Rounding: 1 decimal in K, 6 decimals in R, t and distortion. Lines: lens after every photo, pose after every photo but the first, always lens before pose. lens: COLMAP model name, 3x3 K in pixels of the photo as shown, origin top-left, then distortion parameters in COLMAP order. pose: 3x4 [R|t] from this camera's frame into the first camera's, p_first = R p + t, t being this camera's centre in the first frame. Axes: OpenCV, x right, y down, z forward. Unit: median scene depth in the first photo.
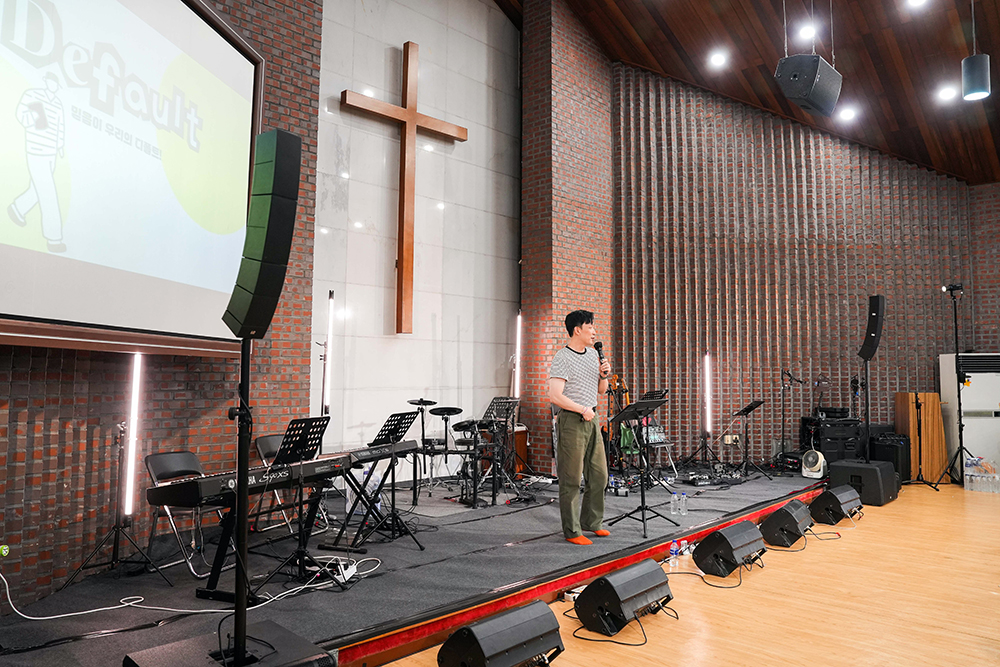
lens RADIAL K [[704.0, 0, 498.2], [0, 704.0, 337.6], [0, 0, 1]] dist [-0.042507, 0.002884]
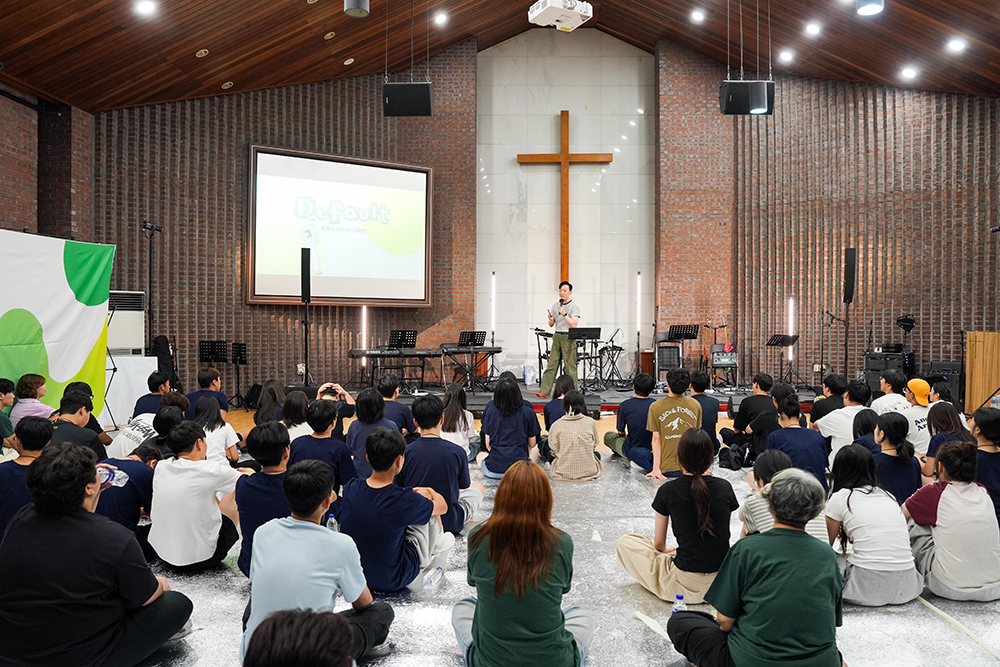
lens RADIAL K [[704.0, 0, 498.2], [0, 704.0, 337.6], [0, 0, 1]] dist [-0.042507, 0.002884]
pose [[0.687009, 0.018128, -0.726423, 0.863648], [0.036986, 0.997521, 0.059872, -0.000297], [0.725707, -0.068001, 0.684635, -0.233753]]
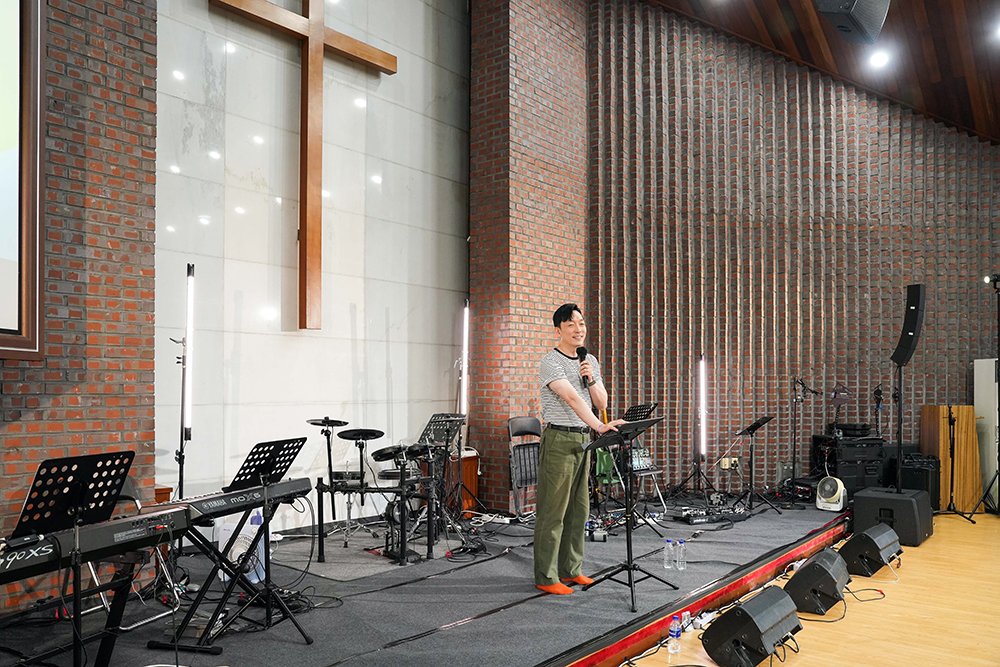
lens RADIAL K [[758.4, 0, 542.2], [0, 758.4, 395.9], [0, 0, 1]] dist [-0.032814, -0.000301]
pose [[0.994151, -0.004583, 0.107905, 0.021285], [-0.002393, 0.997920, 0.064426, 0.010828], [-0.107976, -0.064308, 0.992071, 0.157479]]
